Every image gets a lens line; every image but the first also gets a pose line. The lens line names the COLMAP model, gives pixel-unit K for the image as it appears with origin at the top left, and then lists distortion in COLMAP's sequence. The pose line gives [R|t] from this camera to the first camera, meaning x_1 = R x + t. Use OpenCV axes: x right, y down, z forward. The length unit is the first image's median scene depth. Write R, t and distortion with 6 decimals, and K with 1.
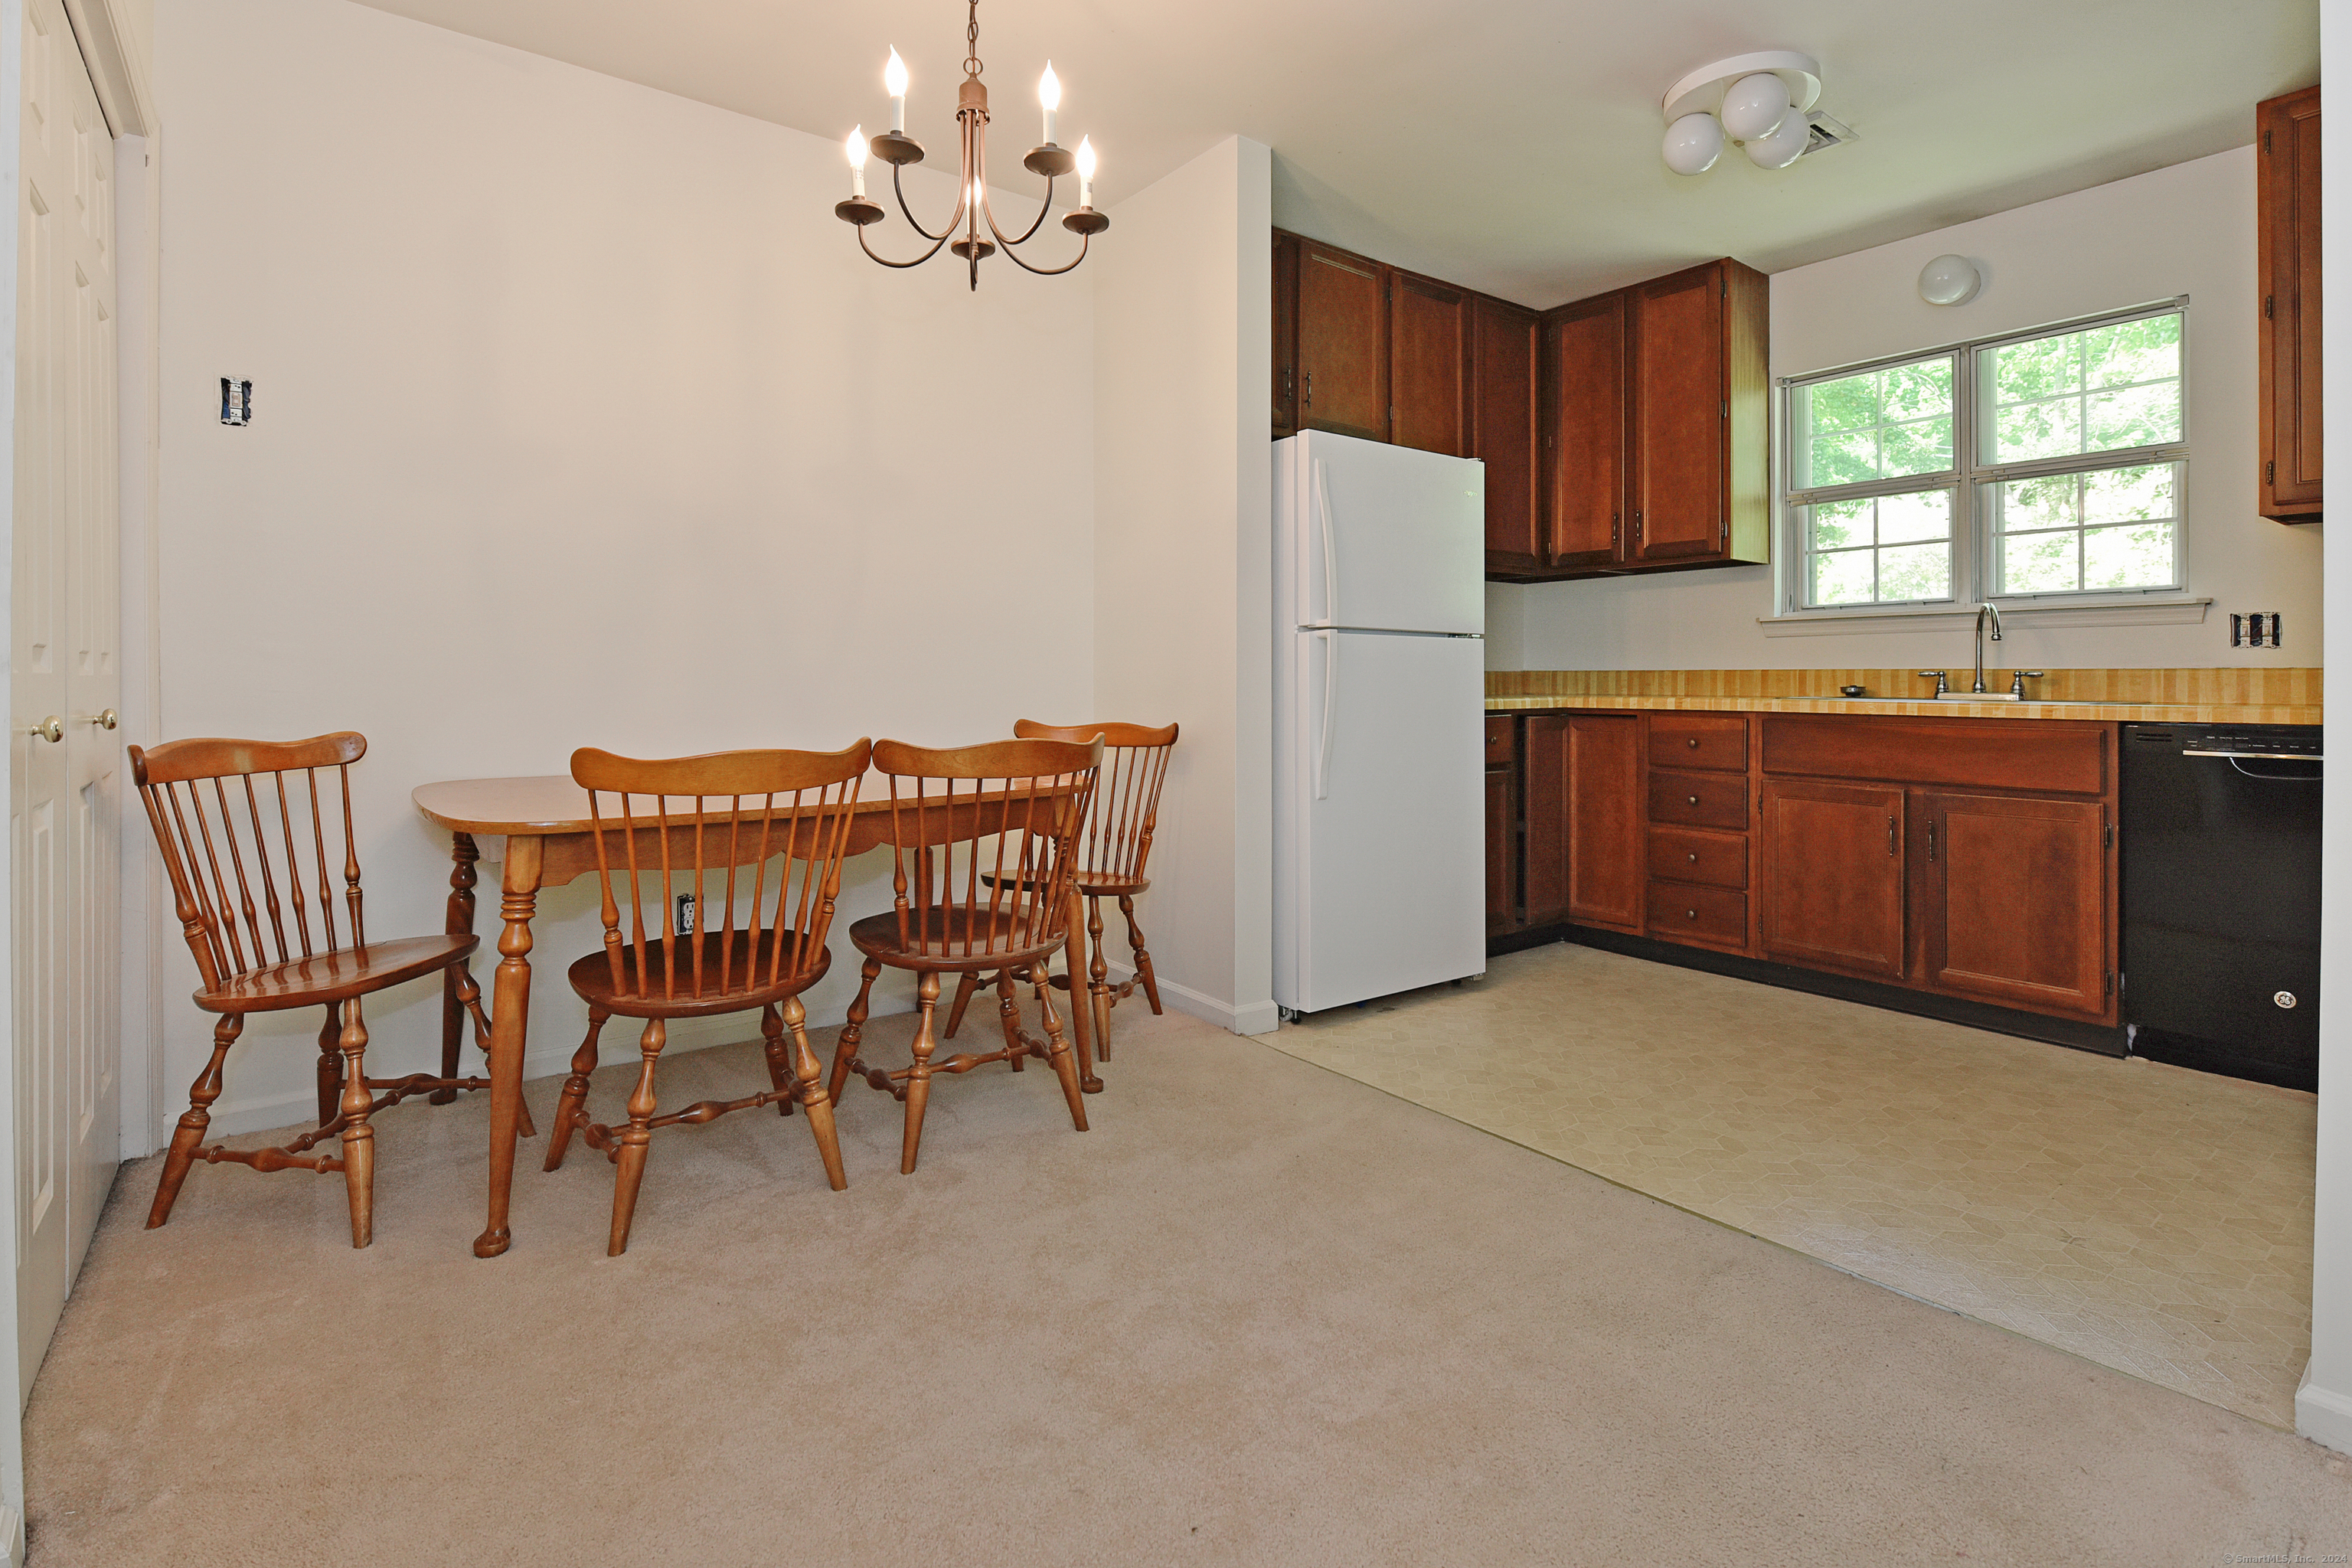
lens RADIAL K [[1132.0, 0, 1177.7], [0, 1132.0, 660.0], [0, 0, 1]] dist [-0.011367, 0.000255]
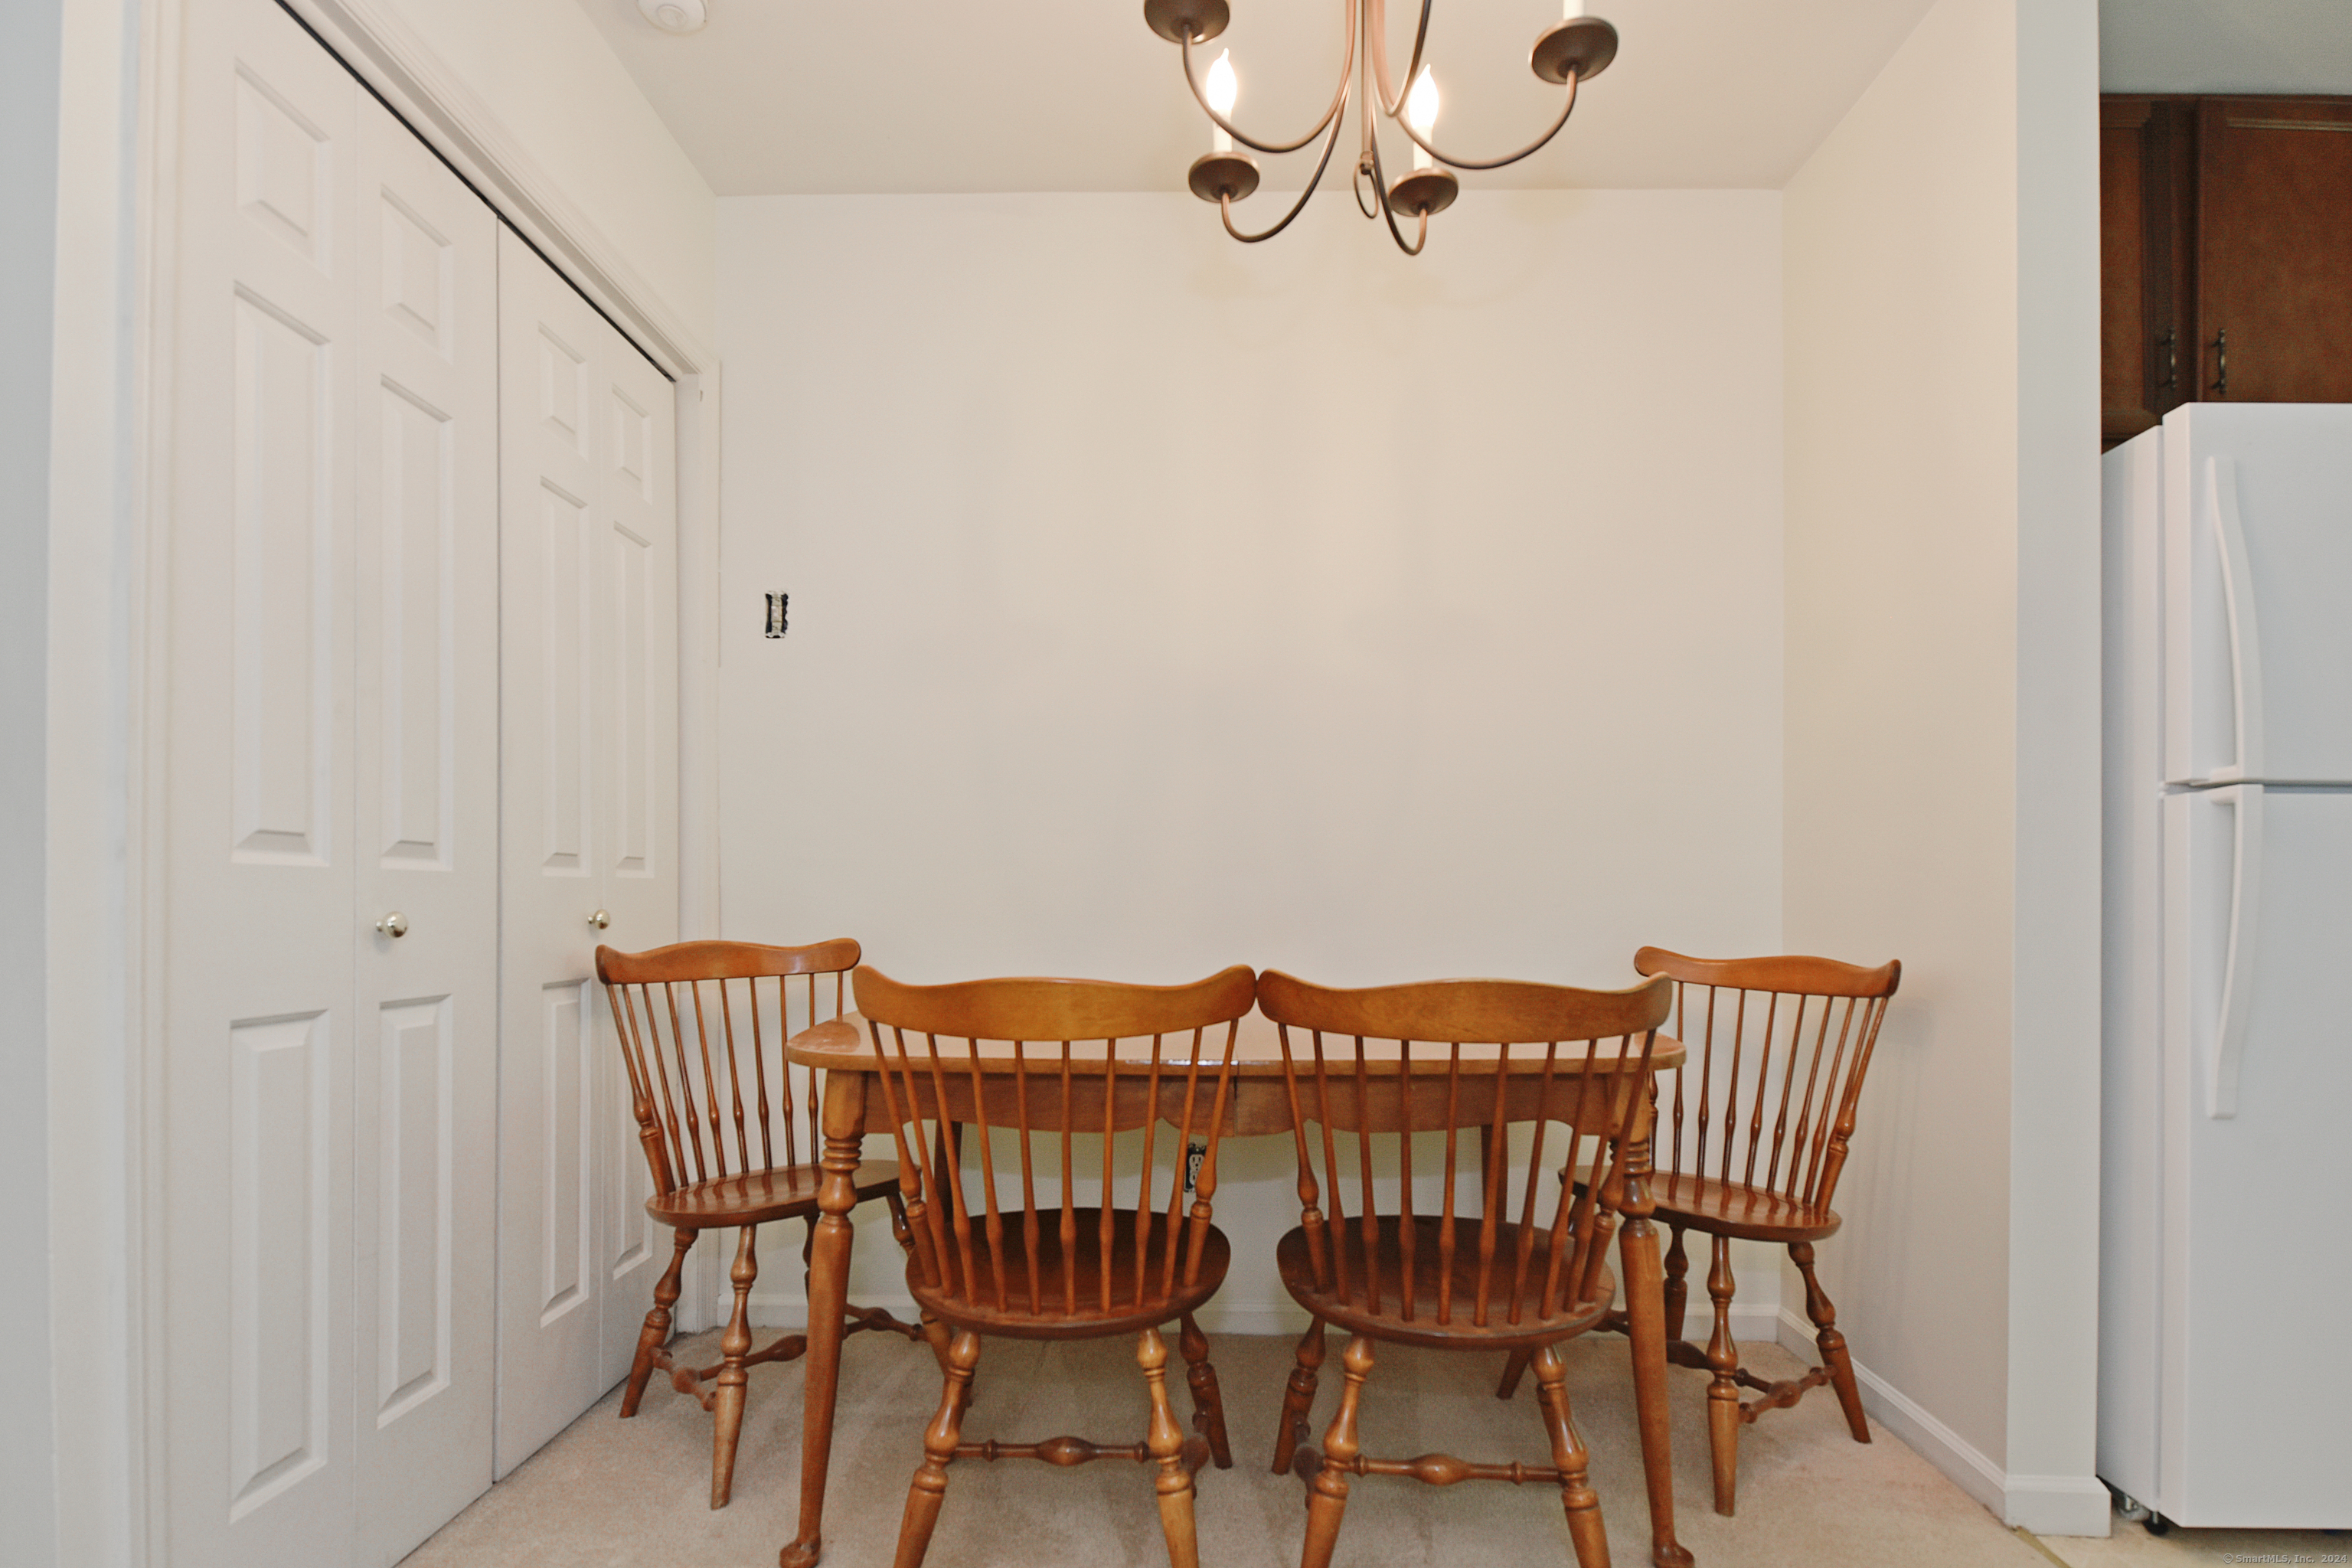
lens RADIAL K [[1133.9, 0, 1202.8], [0, 1133.9, 892.6], [0, 0, 1]] dist [-0.010770, 0.000130]
pose [[0.783188, -0.000920, -0.621785, 0.074028], [0.006170, 0.999961, 0.006292, 0.013142], [0.621755, -0.008764, 0.783163, 0.282342]]
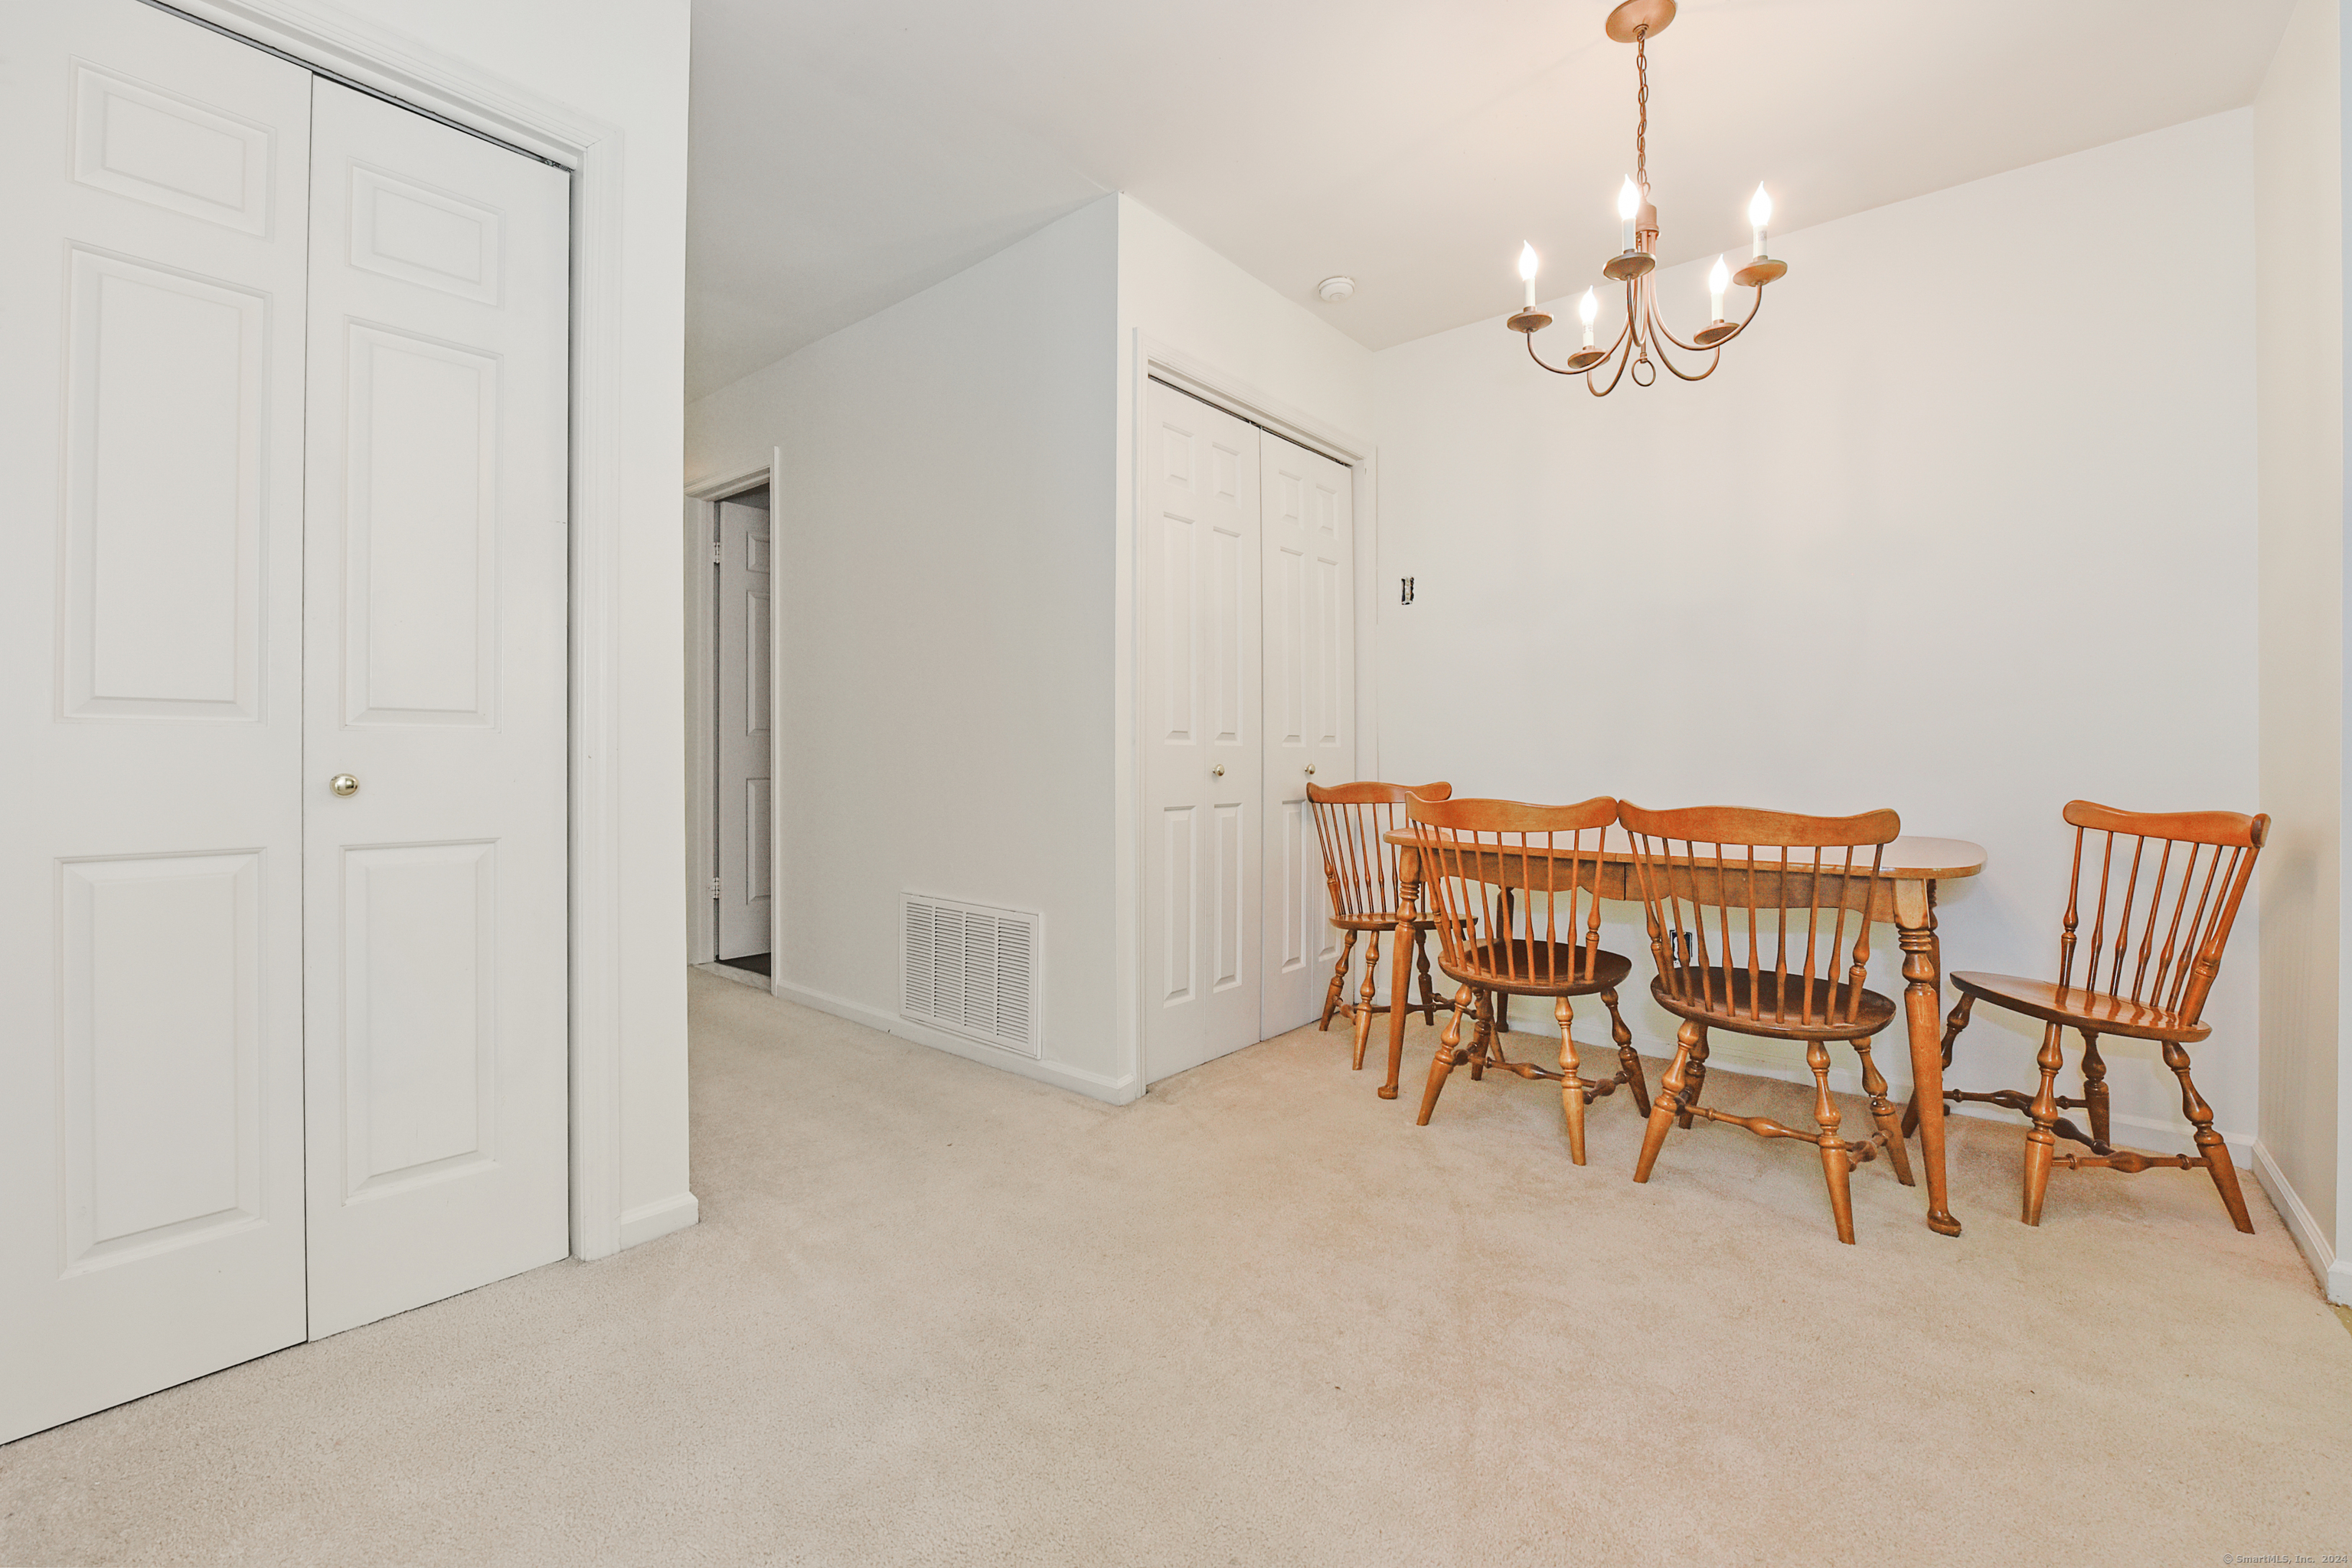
lens RADIAL K [[1000.5, 0, 1164.8], [0, 1000.5, 741.9], [0, 0, 1]] dist [-0.023484, -0.000740]
pose [[0.207310, -0.012546, -0.978195, 0.394855], [0.008815, 0.999901, -0.010957, 0.011365], [0.978236, -0.006351, 0.207400, 0.202574]]
